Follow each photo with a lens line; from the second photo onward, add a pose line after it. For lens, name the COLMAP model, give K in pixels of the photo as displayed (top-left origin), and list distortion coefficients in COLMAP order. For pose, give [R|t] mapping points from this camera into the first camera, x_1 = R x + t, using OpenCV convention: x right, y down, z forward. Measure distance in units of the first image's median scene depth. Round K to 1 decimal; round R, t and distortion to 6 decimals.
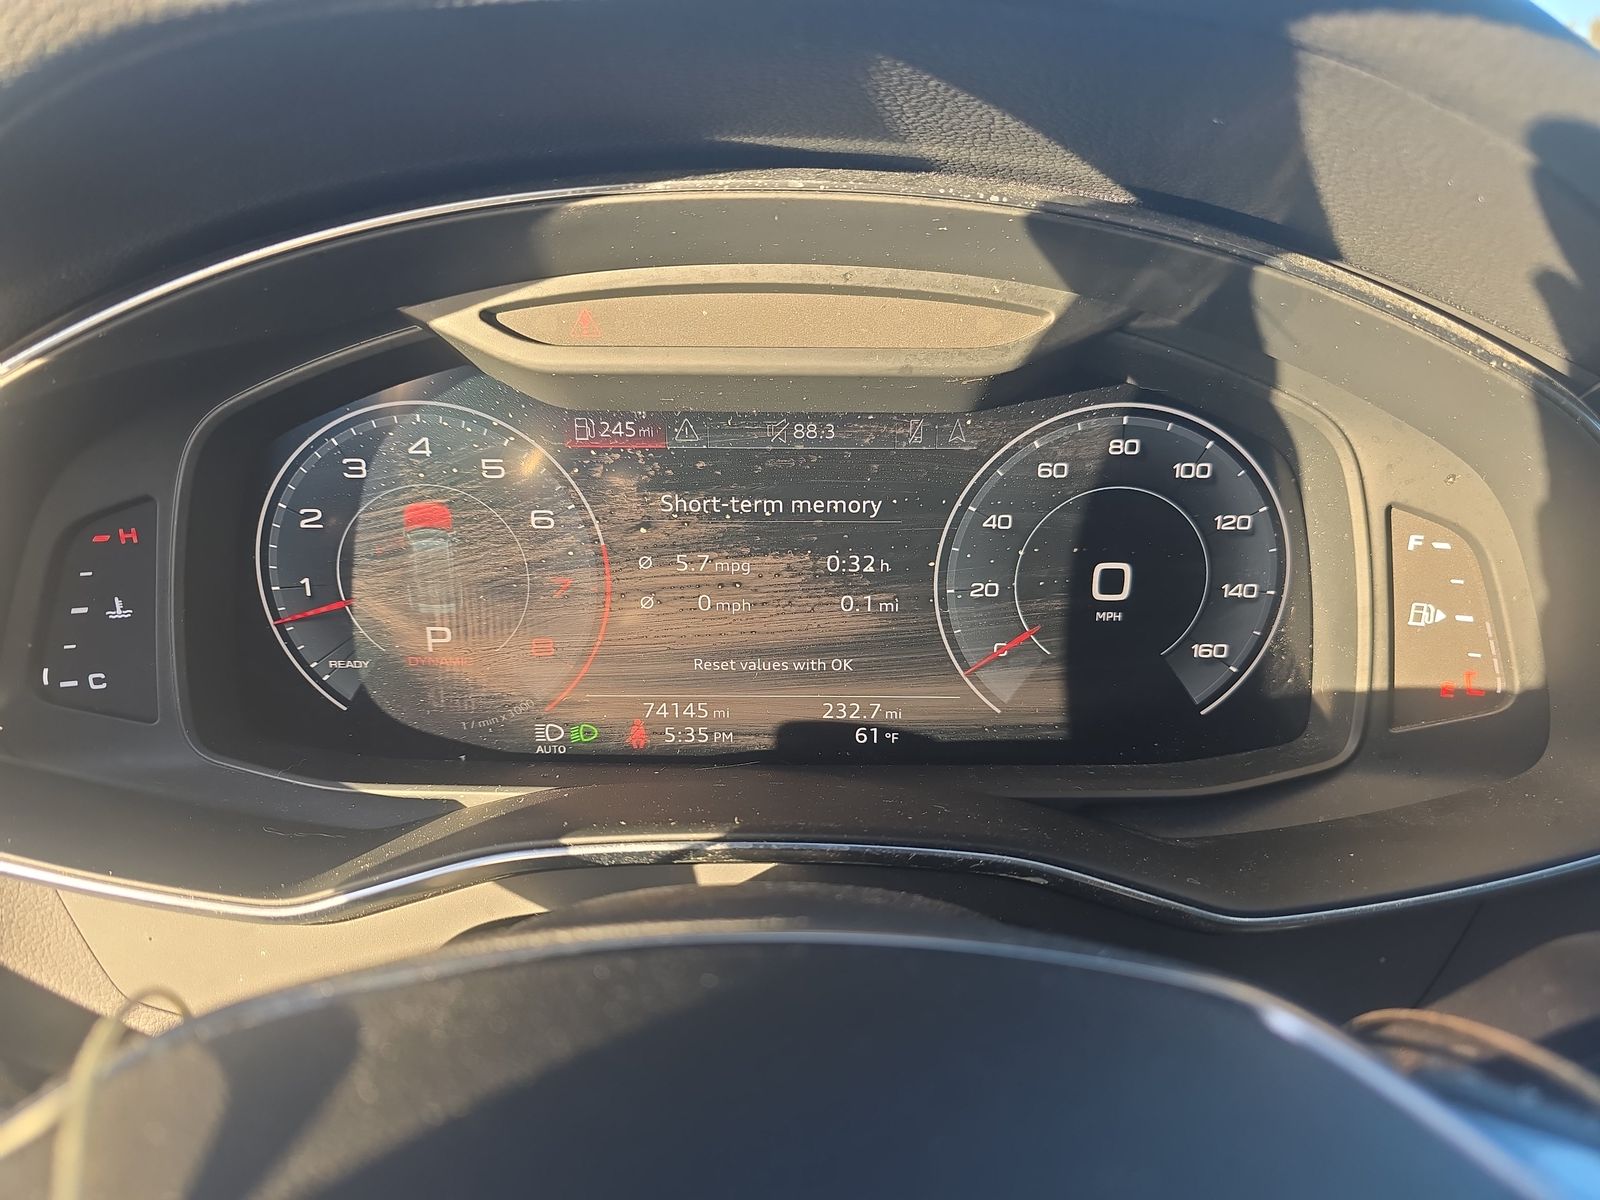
lens RADIAL K [[1234.5, 0, 800.0], [0, 1234.5, 600.0], [0, 0, 1]] dist [0.109578, -0.125846]
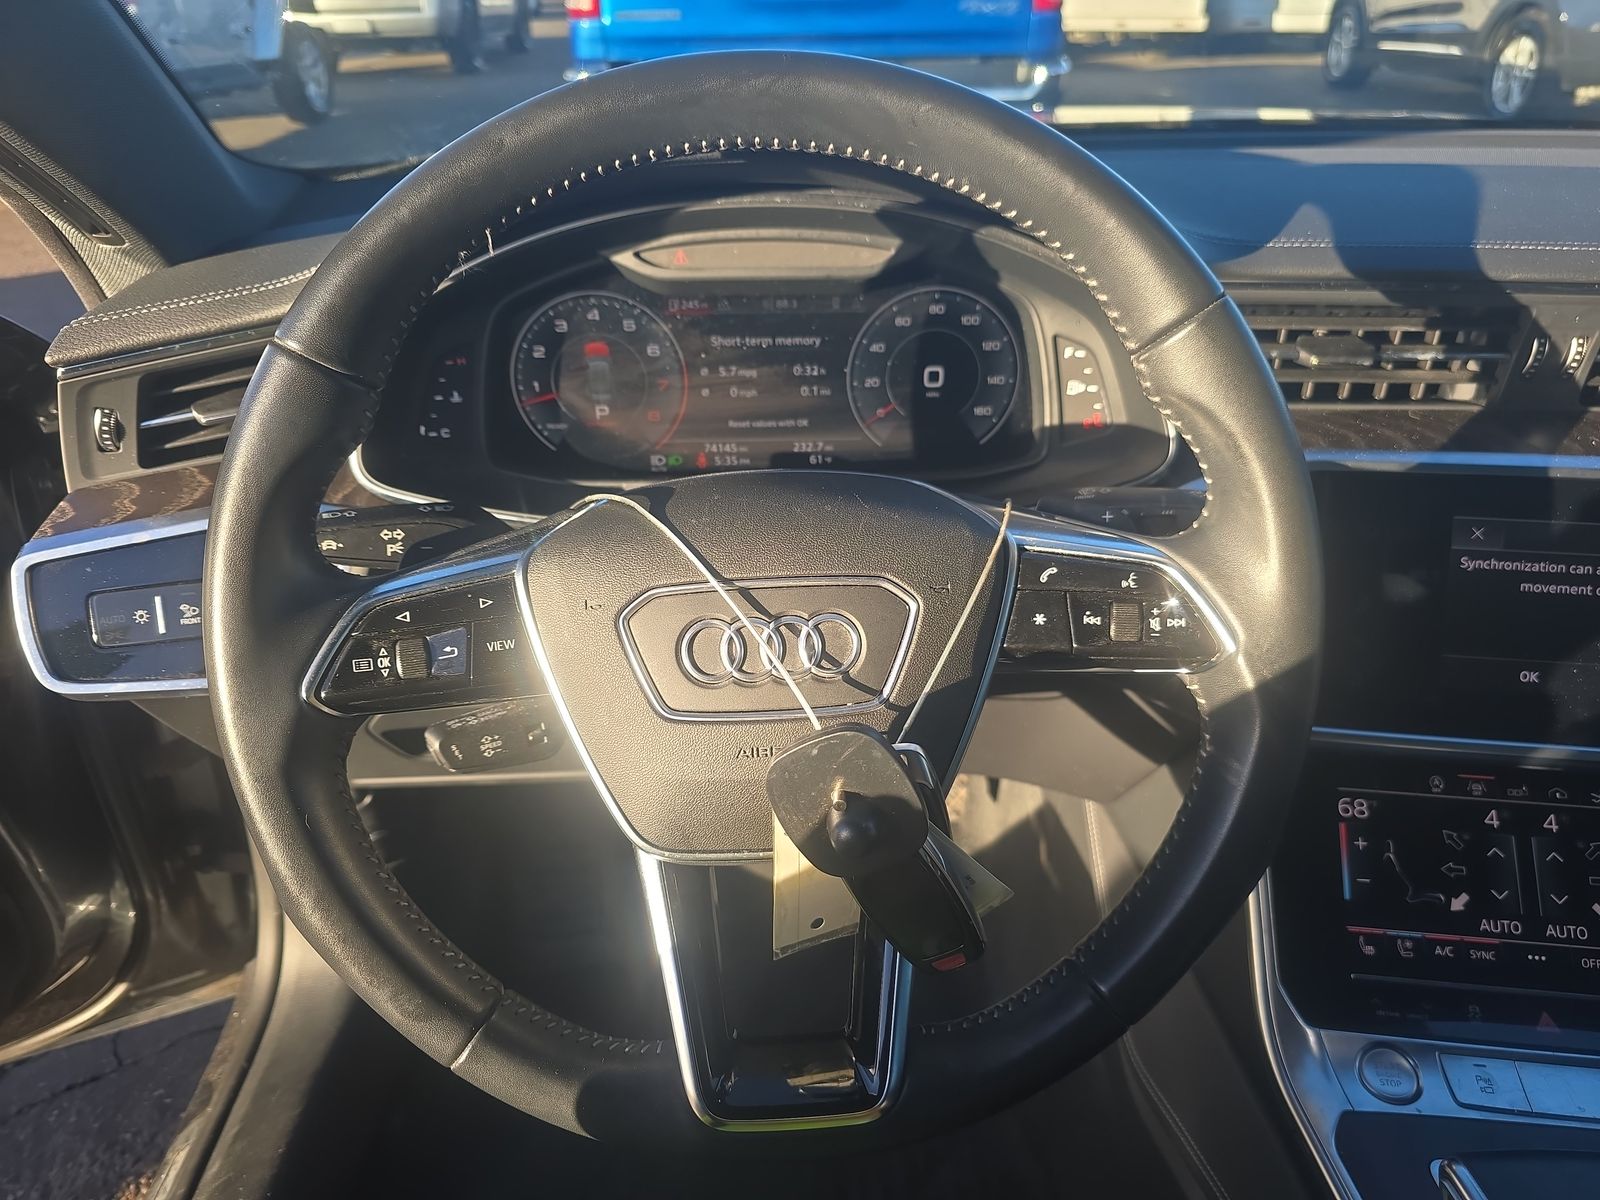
lens RADIAL K [[1234.5, 0, 800.0], [0, 1234.5, 600.0], [0, 0, 1]] dist [0.109578, -0.125846]
pose [[0.999541, -0.022780, 0.019995, -0.017941], [0.020228, 0.992607, 0.119679, 0.101497], [-0.022574, -0.119219, 0.992611, -1.066270]]
